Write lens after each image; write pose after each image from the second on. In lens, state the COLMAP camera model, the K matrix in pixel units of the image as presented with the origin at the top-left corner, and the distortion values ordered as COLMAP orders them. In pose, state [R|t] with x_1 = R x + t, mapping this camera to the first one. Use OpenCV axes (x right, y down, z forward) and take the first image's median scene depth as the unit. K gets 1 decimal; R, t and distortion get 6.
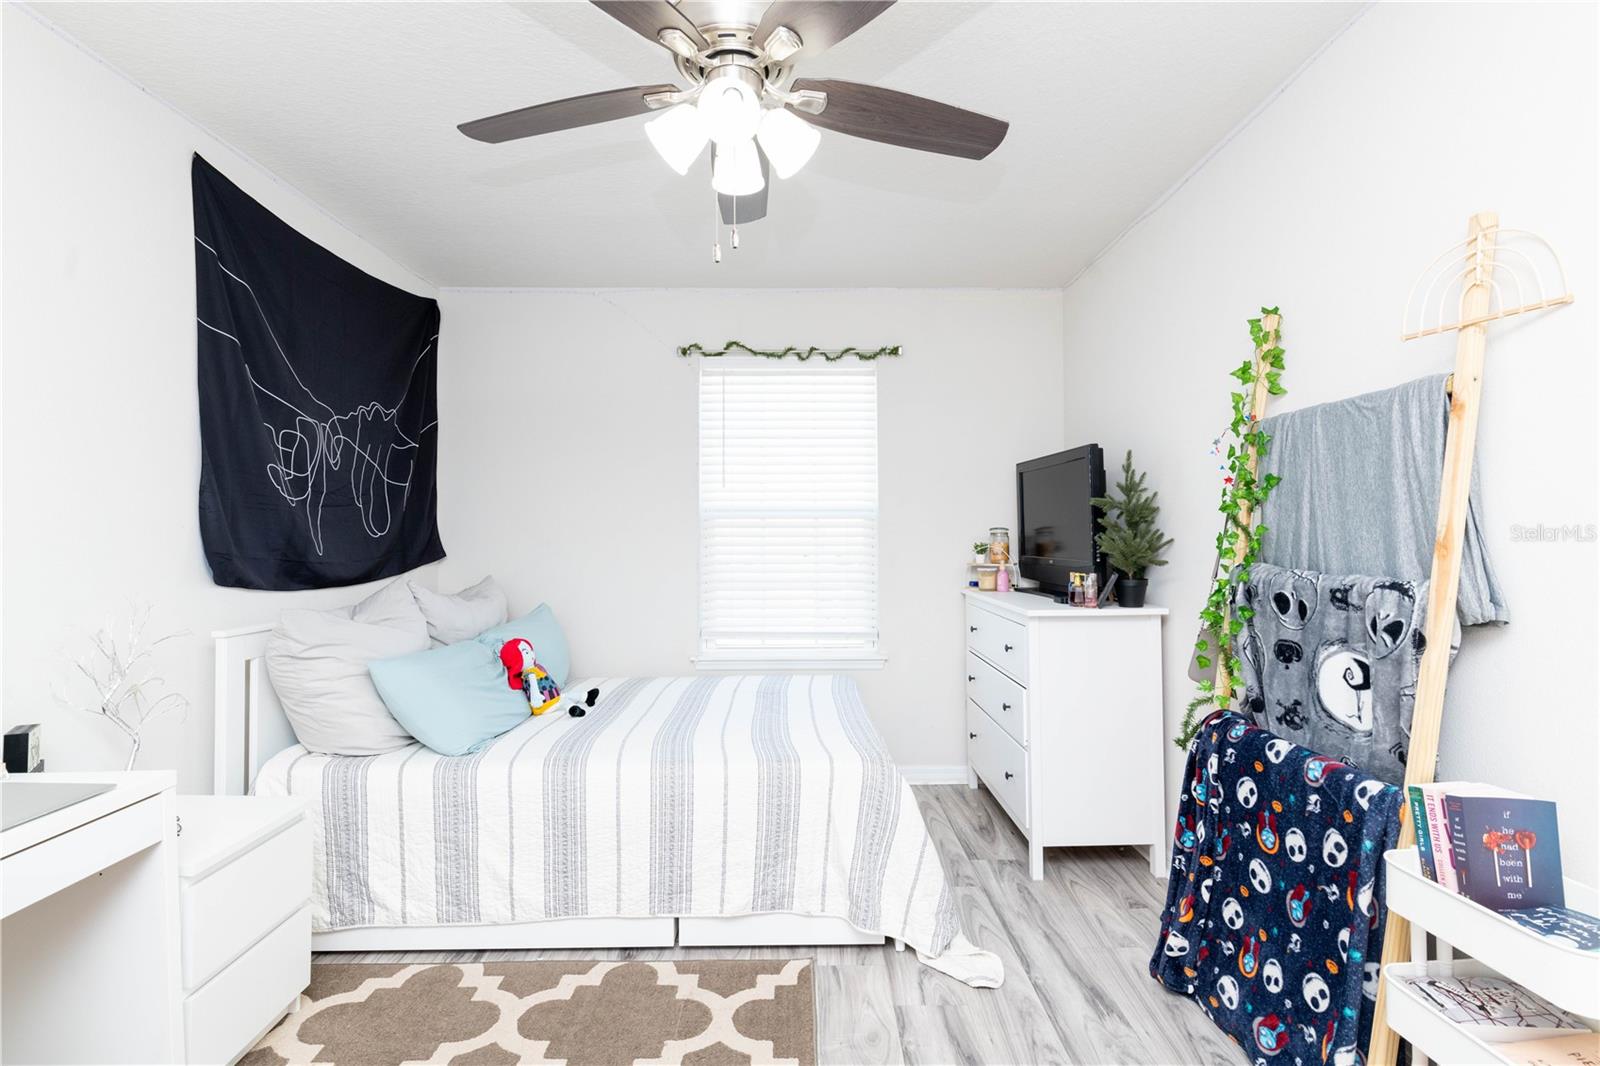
lens RADIAL K [[757.7, 0, 814.9], [0, 757.7, 514.5], [0, 0, 1]] dist [-0.003909, -0.000522]
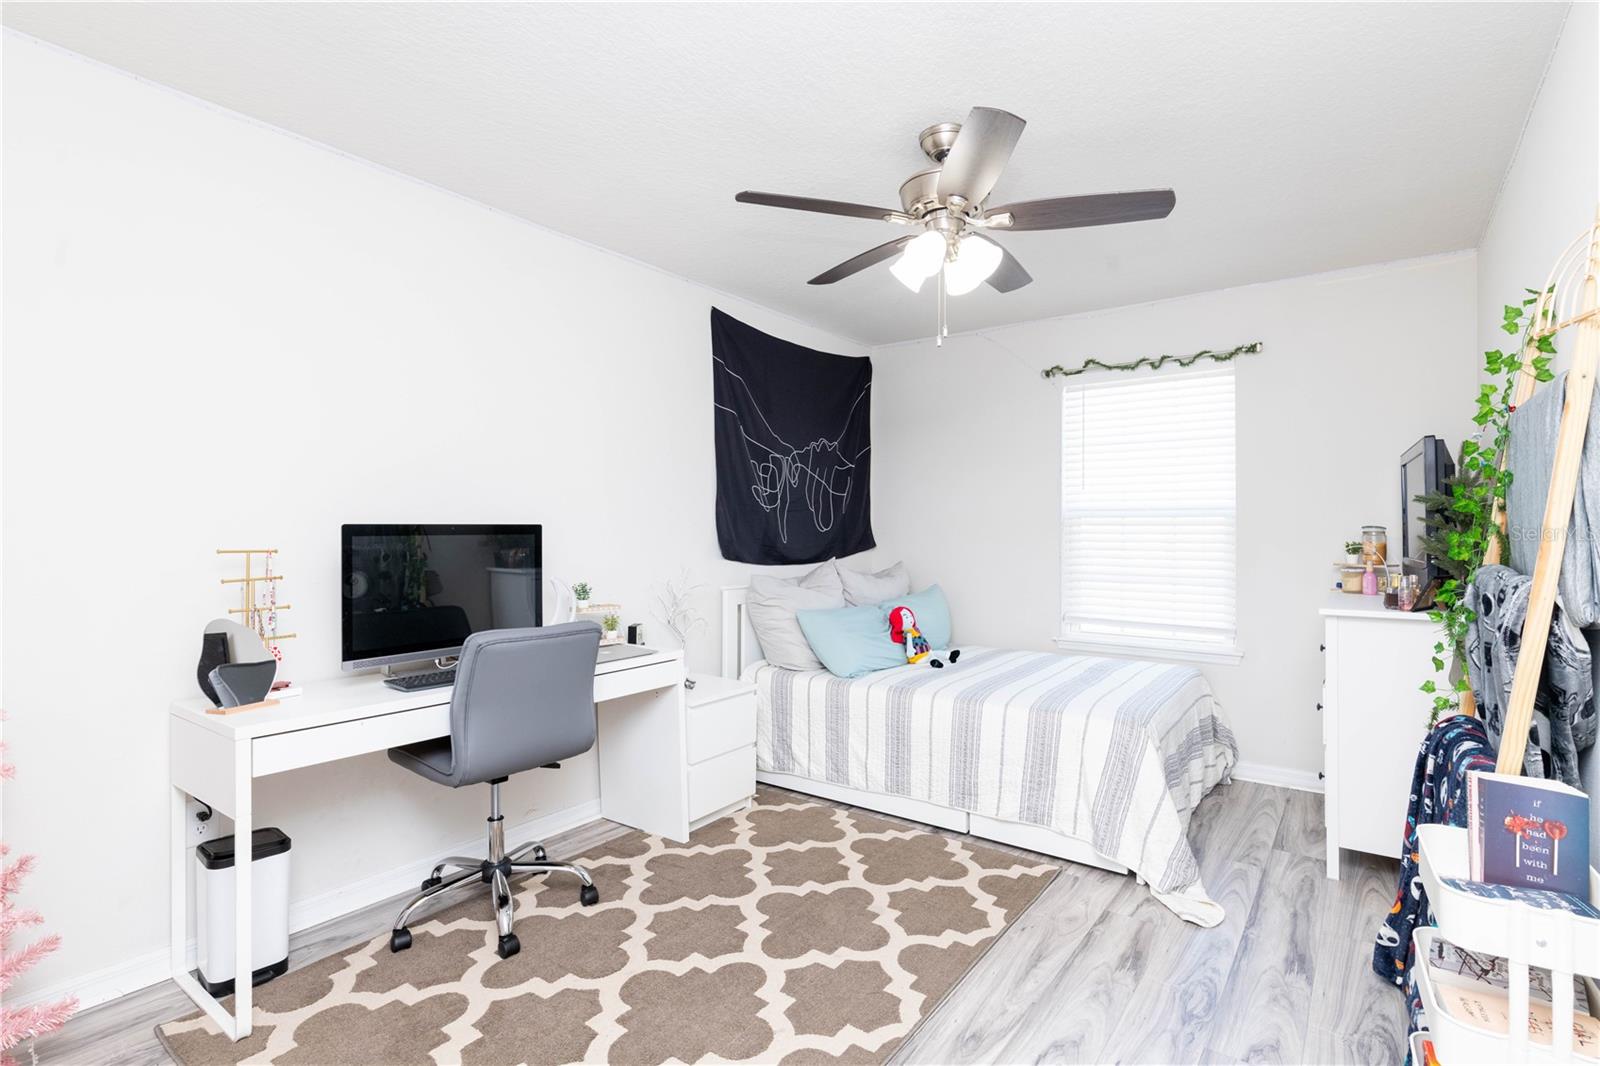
lens RADIAL K [[757.7, 0, 814.9], [0, 757.7, 514.5], [0, 0, 1]] dist [-0.003909, -0.000522]
pose [[0.794616, -0.007168, -0.607069, 0.402191], [0.009980, 0.999949, 0.001257, -0.006898], [0.607030, -0.007058, 0.794648, -0.228878]]
